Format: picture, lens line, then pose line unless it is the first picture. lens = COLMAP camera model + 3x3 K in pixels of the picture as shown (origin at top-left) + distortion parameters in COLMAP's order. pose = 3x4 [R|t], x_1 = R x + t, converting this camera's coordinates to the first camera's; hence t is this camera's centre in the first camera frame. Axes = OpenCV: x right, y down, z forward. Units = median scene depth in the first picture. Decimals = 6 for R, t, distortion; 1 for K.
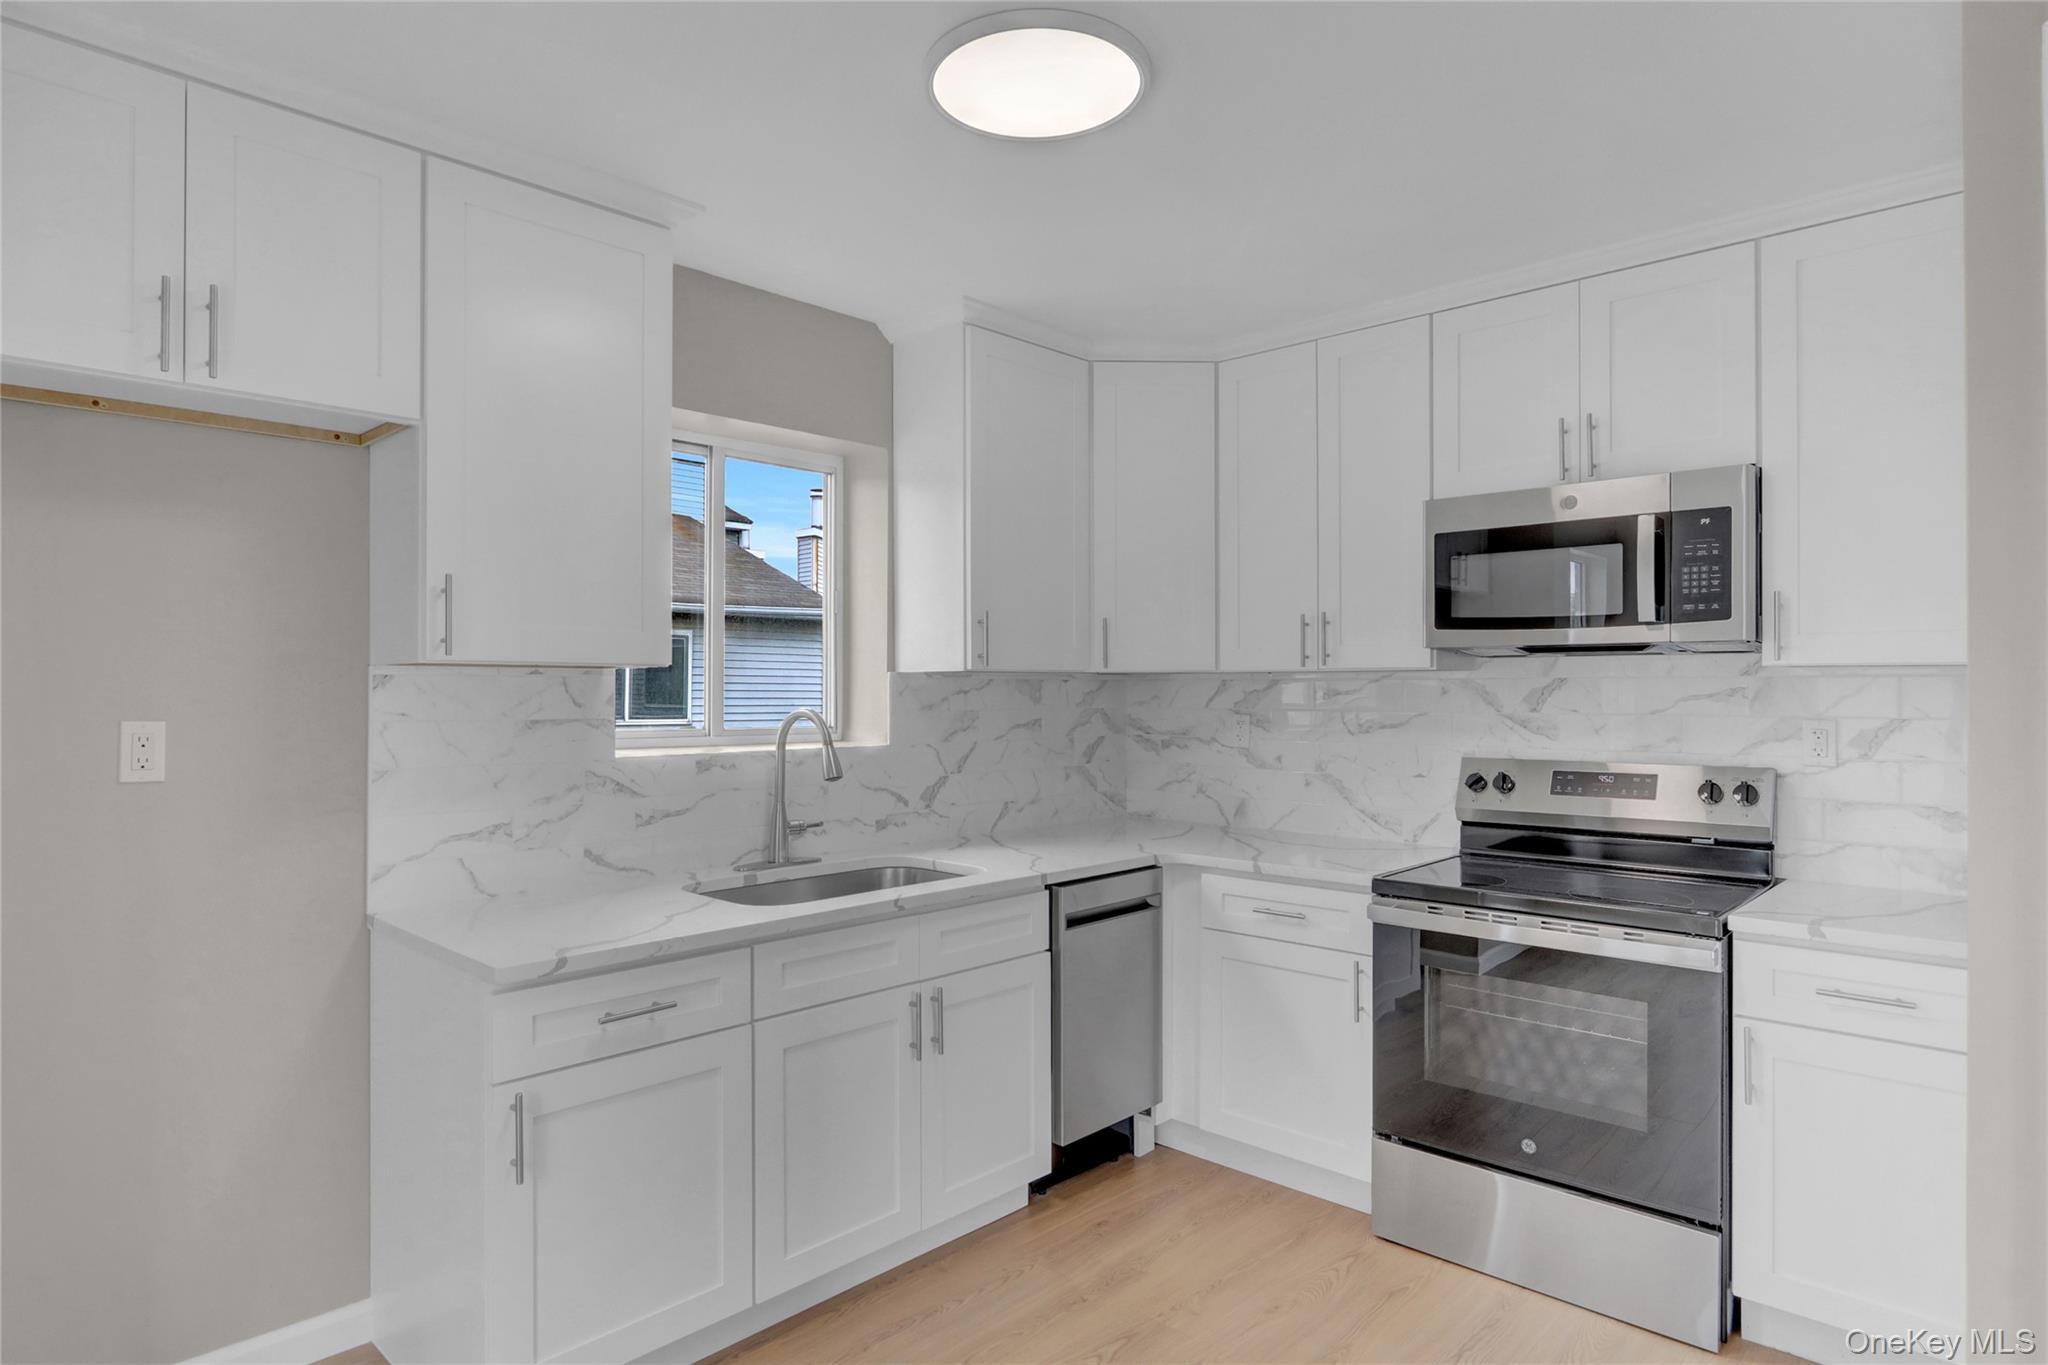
lens RADIAL K [[1174.3, 0, 1021.8], [0, 1174.3, 679.6], [0, 0, 1]] dist [-0.014006, 0.002345]
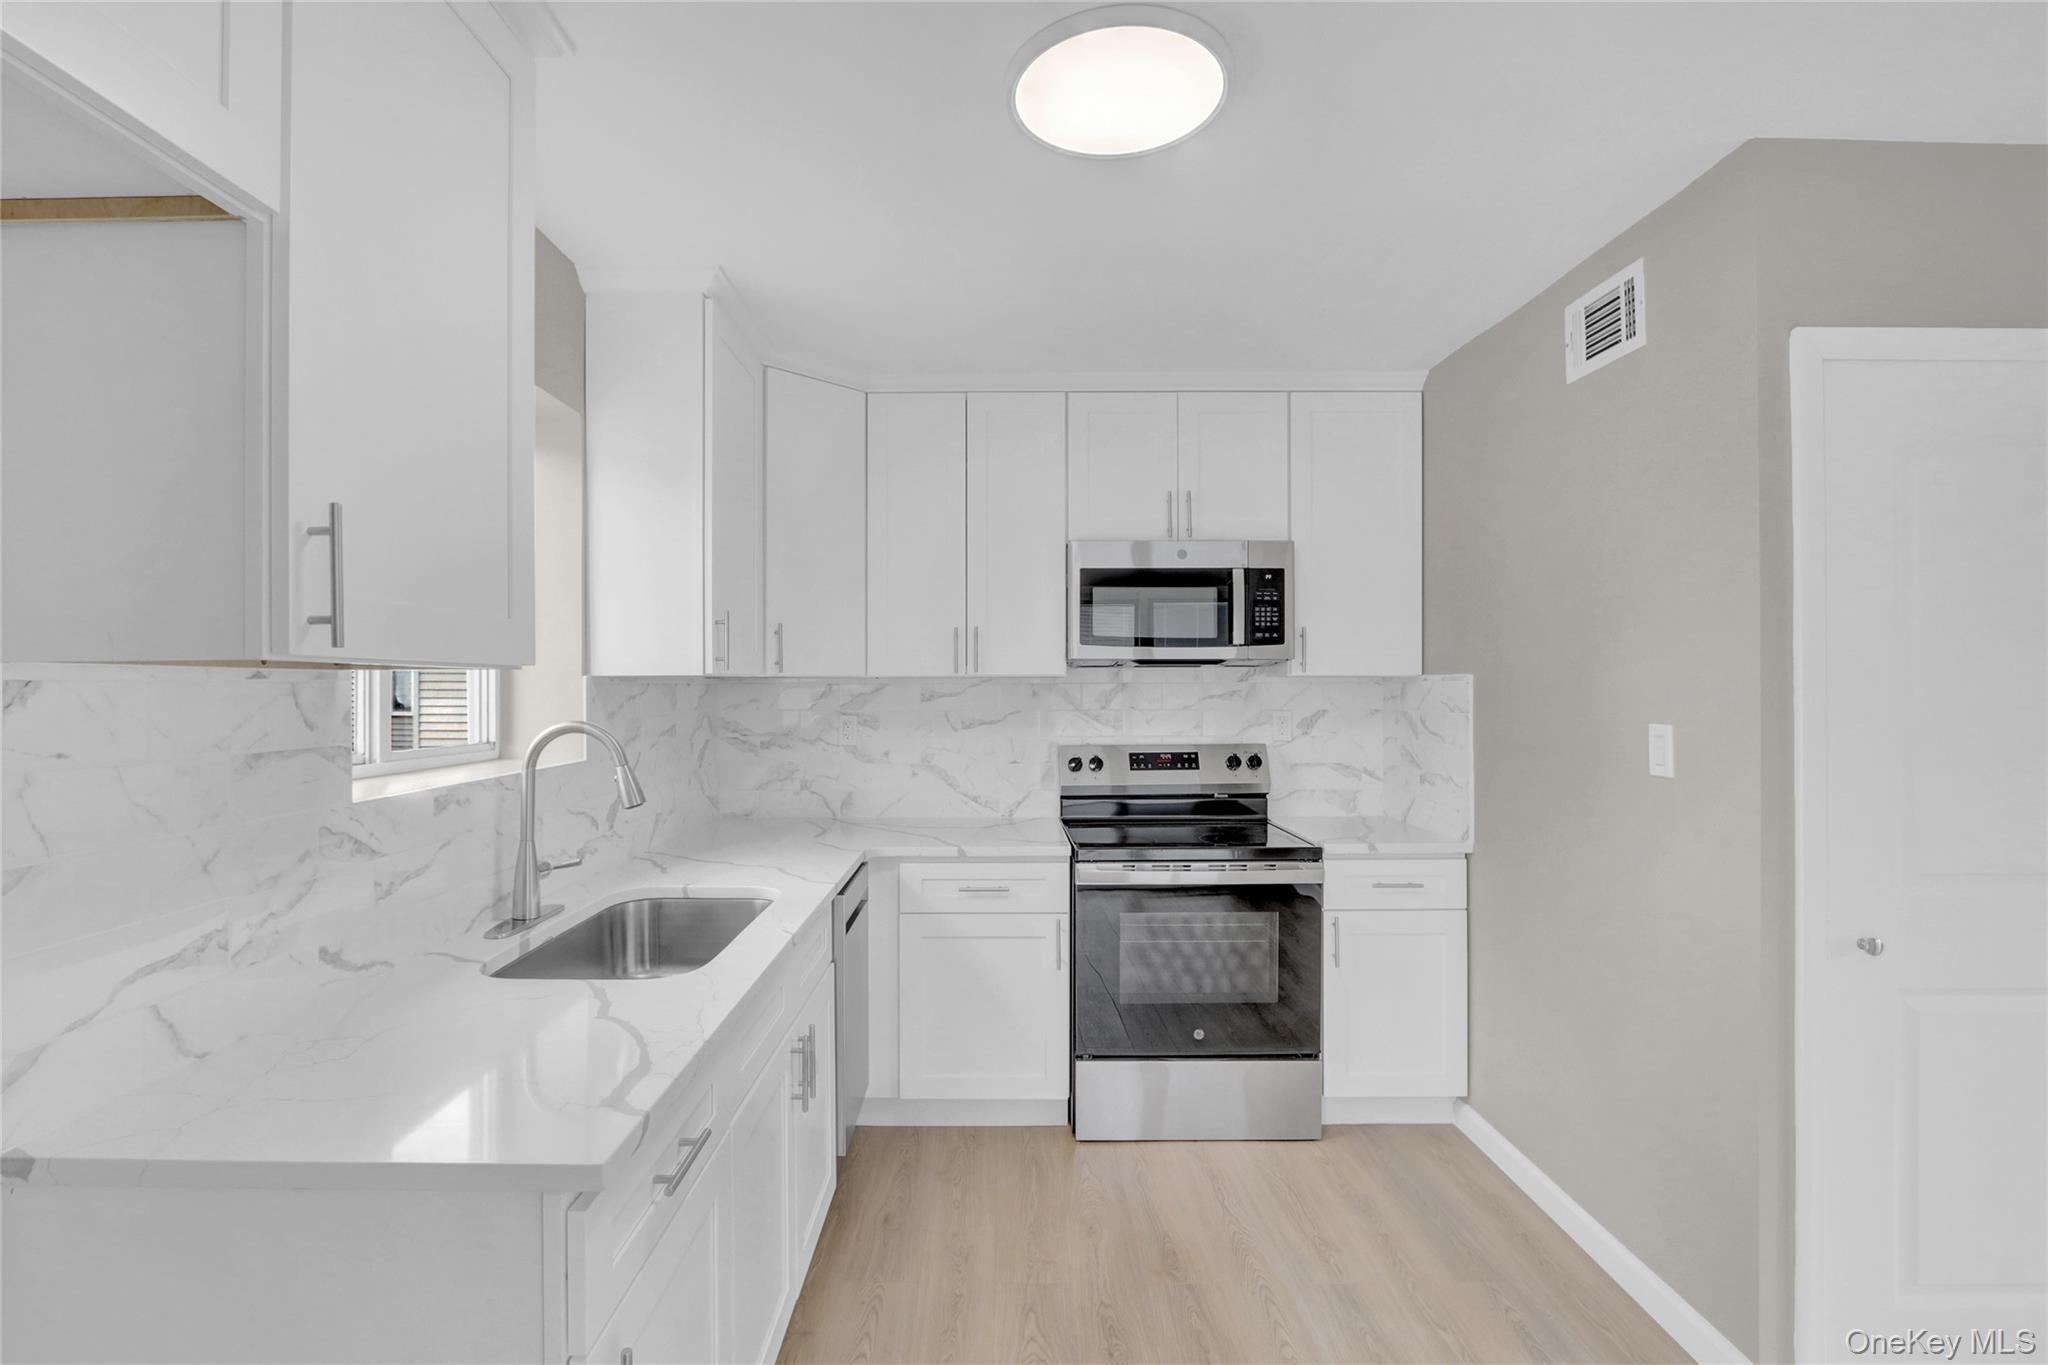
lens RADIAL K [[946.0, 0, 1021.9], [0, 946.0, 682.6], [0, 0, 1]] dist [-0.018360, 0.002618]
pose [[0.722066, 0.001004, 0.691824, -0.397170], [-0.002880, 0.999995, 0.001555, -0.003804], [-0.691818, -0.003115, 0.722065, 0.313978]]
